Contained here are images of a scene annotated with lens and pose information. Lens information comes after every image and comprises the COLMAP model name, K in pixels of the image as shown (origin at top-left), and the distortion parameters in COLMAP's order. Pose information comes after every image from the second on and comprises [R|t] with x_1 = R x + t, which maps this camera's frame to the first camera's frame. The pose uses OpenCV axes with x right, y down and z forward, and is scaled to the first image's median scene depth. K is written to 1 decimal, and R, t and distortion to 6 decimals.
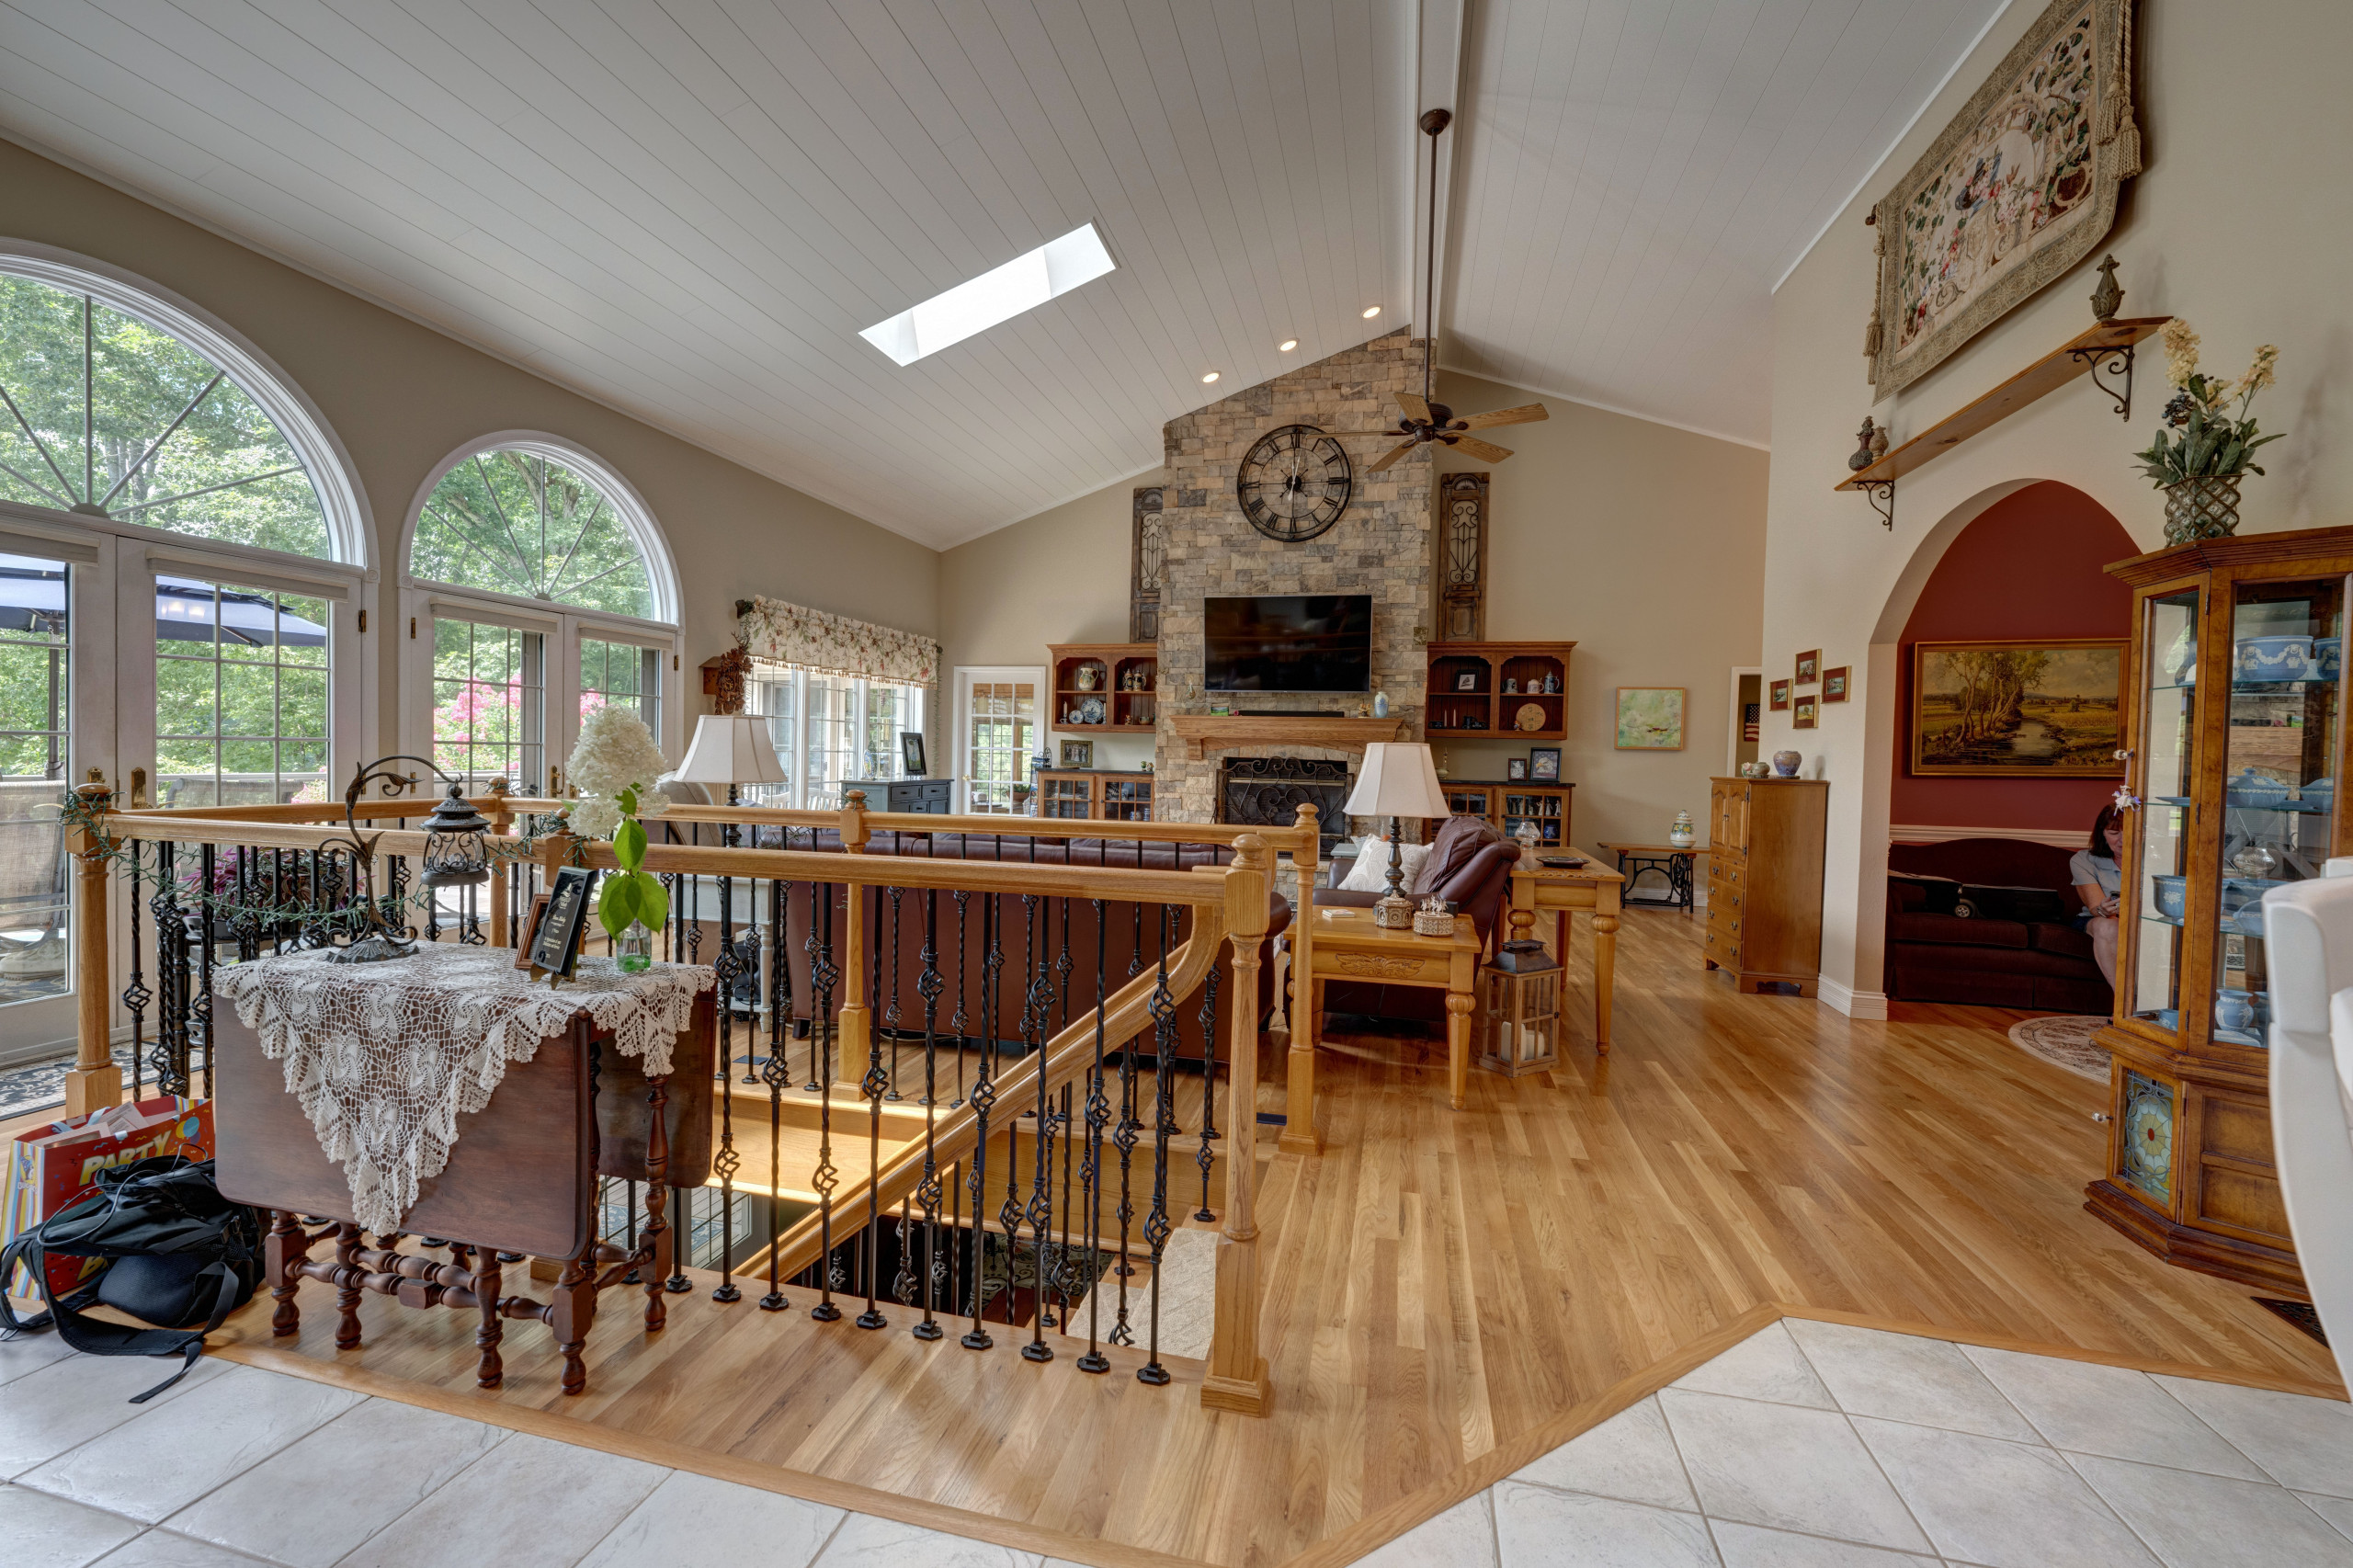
lens RADIAL K [[938.8, 0, 1174.4], [0, 938.8, 777.2], [0, 0, 1]] dist [-0.000606, -0.000181]
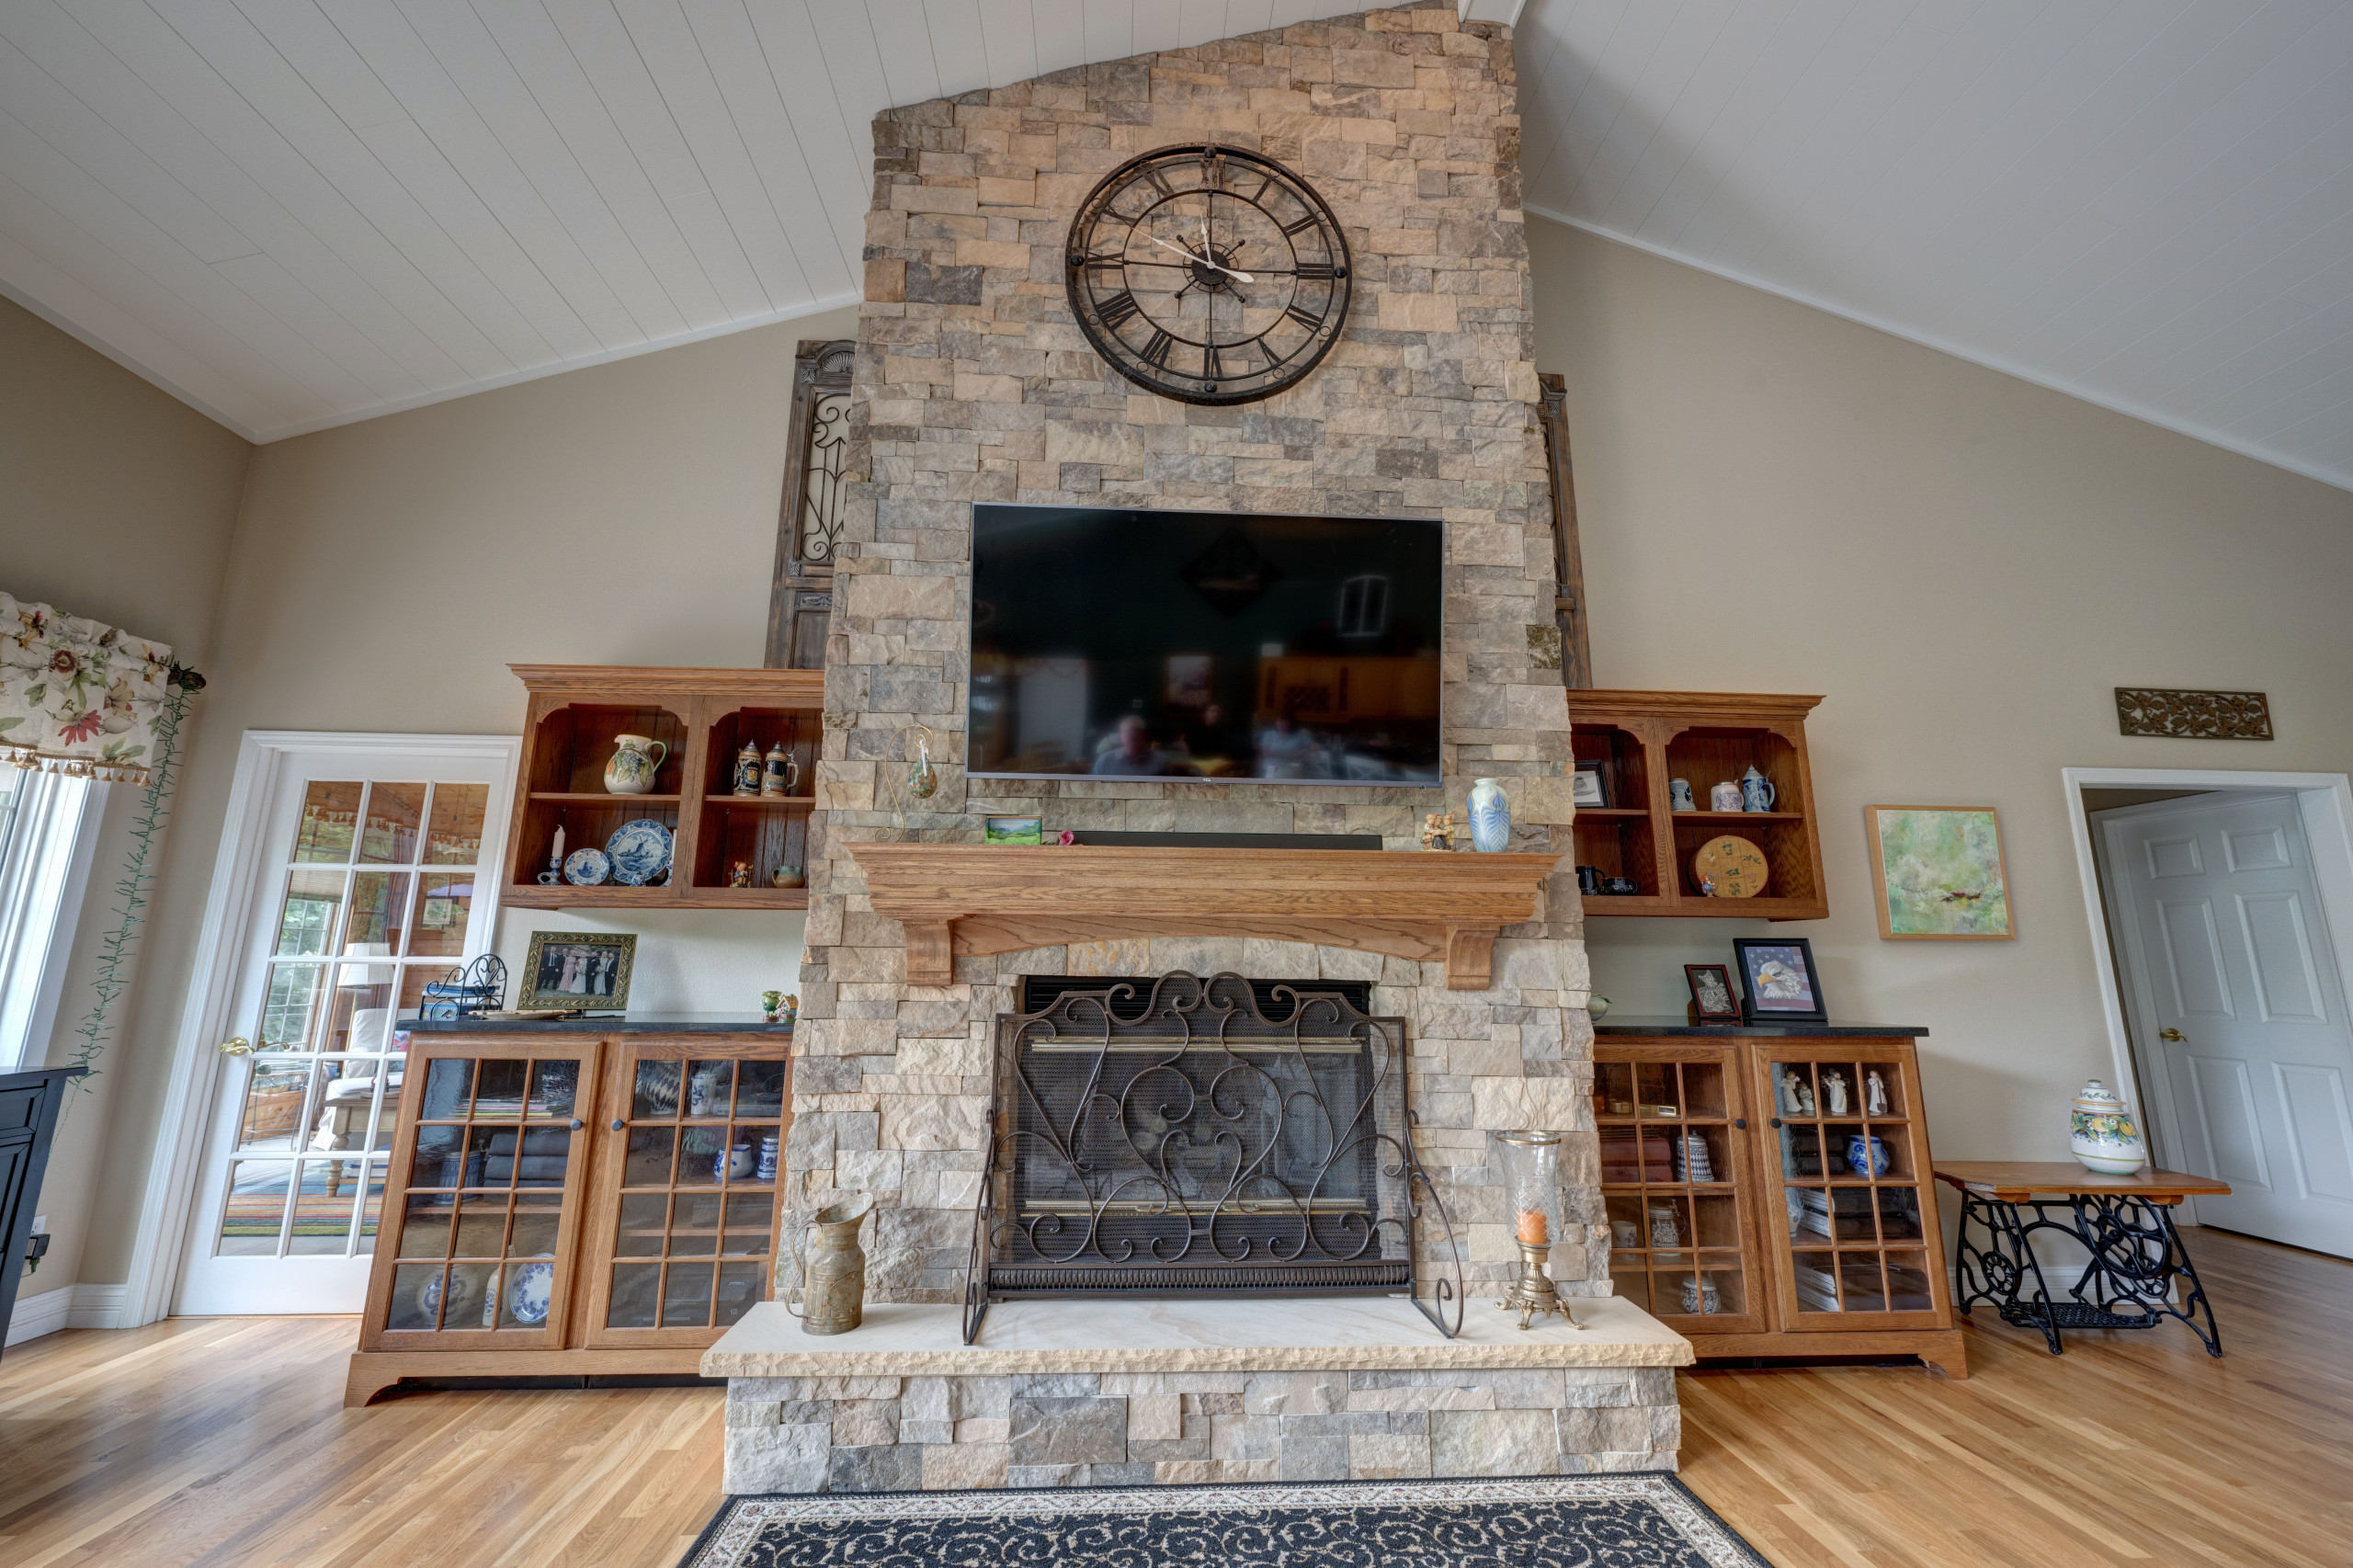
lens RADIAL K [[925.4, 0, 1173.6], [0, 925.4, 780.3], [0, 0, 1]] dist [-0.000529, 0.000369]
pose [[0.955798, 0.040843, 0.291173, 0.006930], [0.022331, 0.977361, -0.210398, -0.019156], [-0.293174, 0.207600, 0.933248, 0.674879]]
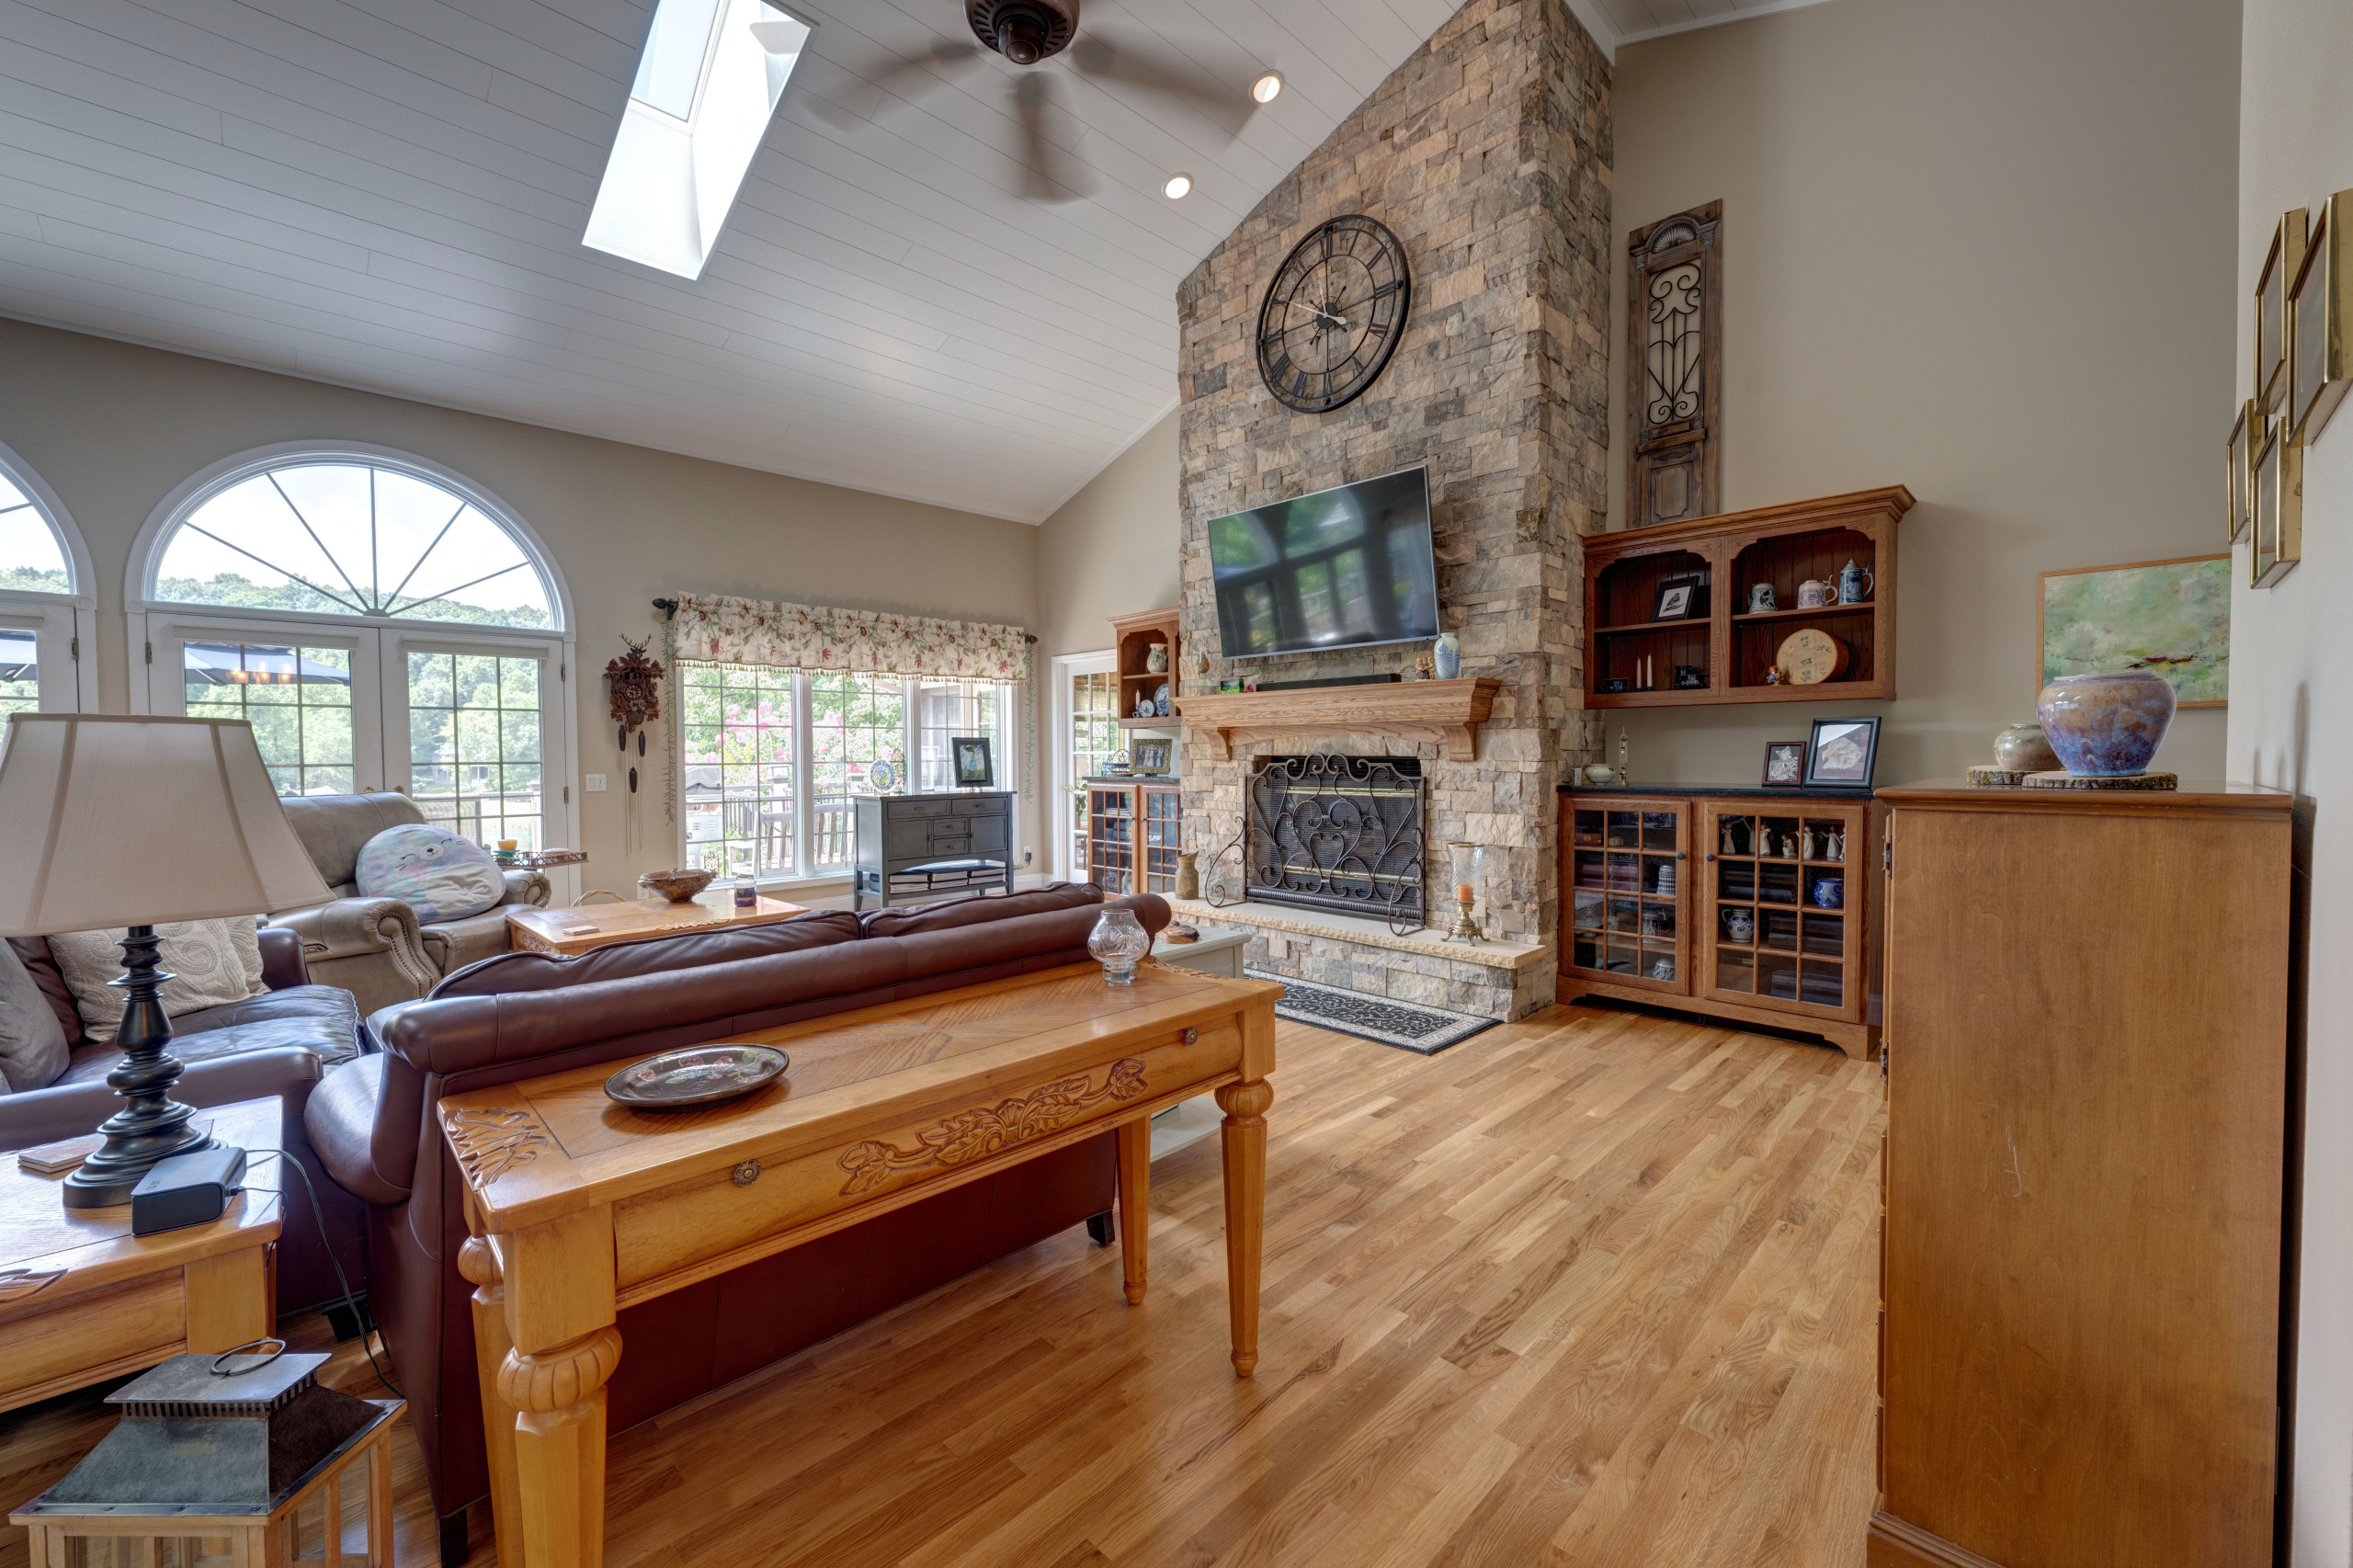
lens RADIAL K [[924.4, 0, 1174.2], [0, 924.4, 778.6], [0, 0, 1]] dist [-0.000100, 0.000132]
pose [[0.851441, -0.015705, -0.524215, 0.353952], [0.014403, 0.999875, -0.006562, -0.001533], [0.524253, -0.001963, 0.851560, 0.414330]]
